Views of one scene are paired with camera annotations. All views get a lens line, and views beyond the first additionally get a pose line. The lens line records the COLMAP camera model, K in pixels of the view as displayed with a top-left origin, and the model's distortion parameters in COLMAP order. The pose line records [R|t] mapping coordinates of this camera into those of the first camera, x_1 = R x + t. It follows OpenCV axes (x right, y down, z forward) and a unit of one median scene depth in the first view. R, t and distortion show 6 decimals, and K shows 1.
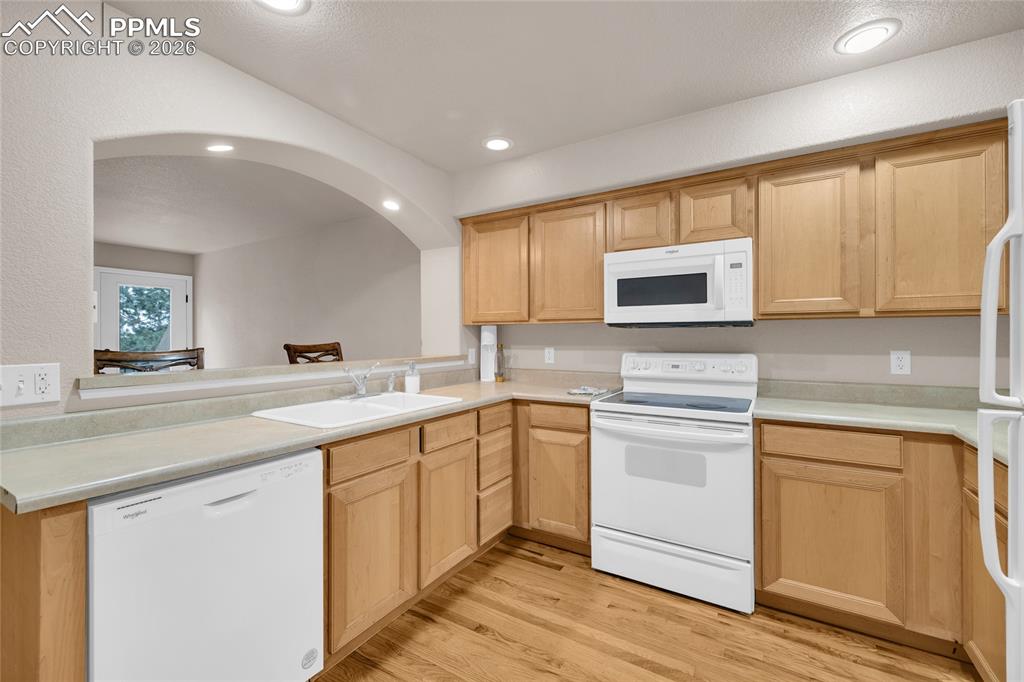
lens RADIAL K [[430.1, 0, 508.1], [0, 430.1, 336.1], [0, 0, 1]] dist [0.000225, 0.000276]
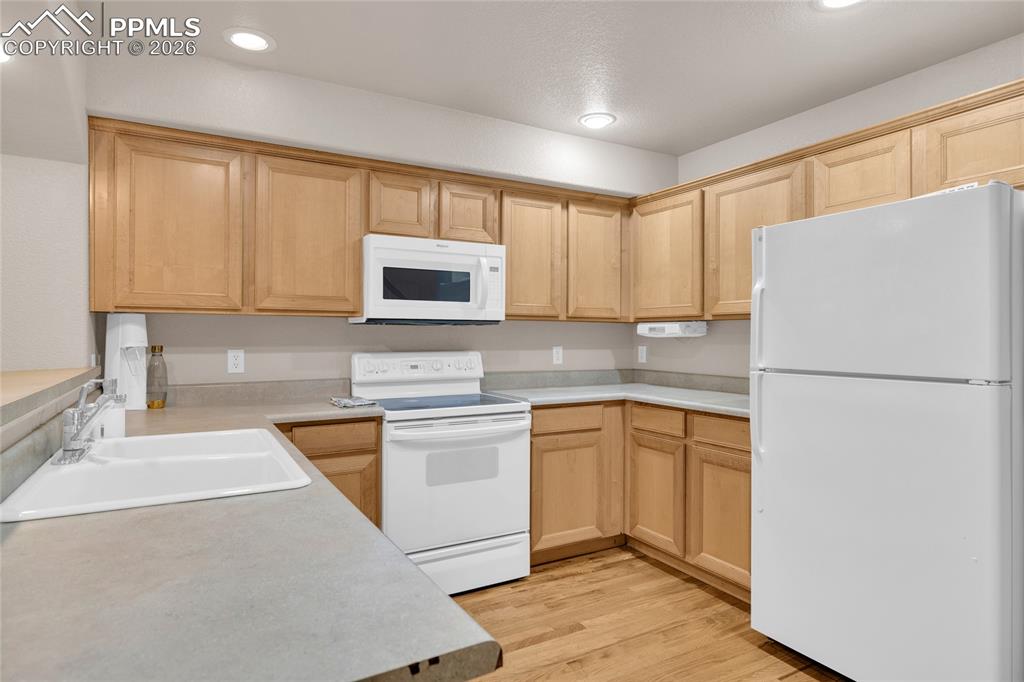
lens RADIAL K [[581.4, 0, 512.4], [0, 581.4, 335.0], [0, 0, 1]] dist [-0.001152, -0.000028]
pose [[0.477673, 0.004797, 0.878525, -0.714326], [-0.006137, 0.999979, -0.002124, 0.004181], [-0.878516, -0.004377, 0.477692, 0.256912]]
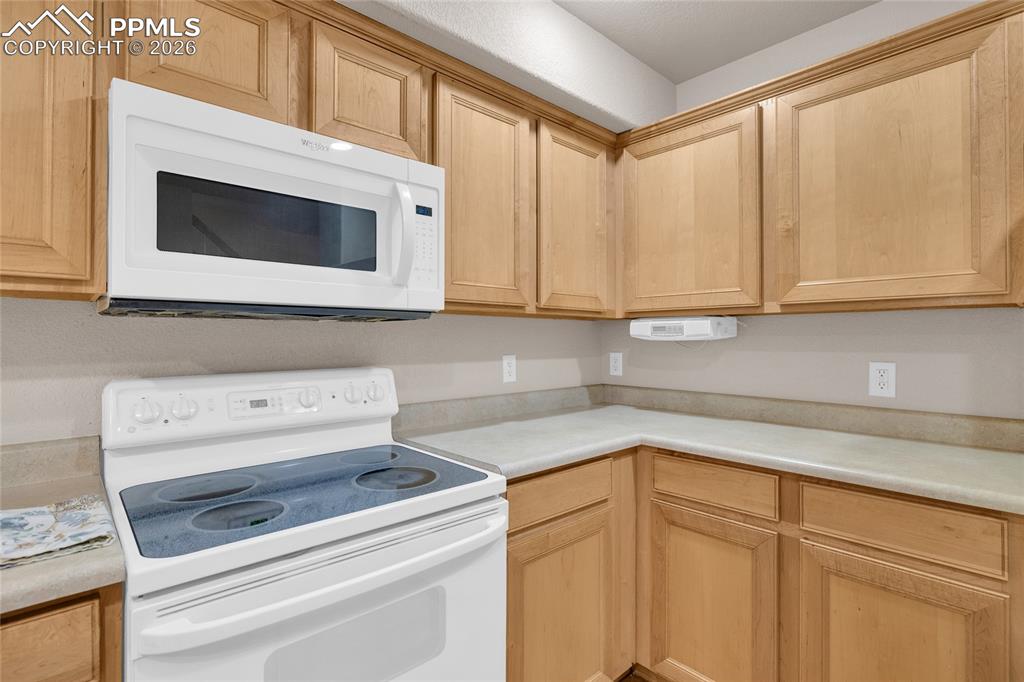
lens RADIAL K [[497.6, 0, 511.9], [0, 497.6, 334.7], [0, 0, 1]] dist [-0.002561, 0.000738]
pose [[0.269630, 0.008425, 0.962927, -0.055980], [-0.002666, 0.999964, -0.008003, 0.001325], [-0.962960, -0.000409, 0.269643, 0.703270]]
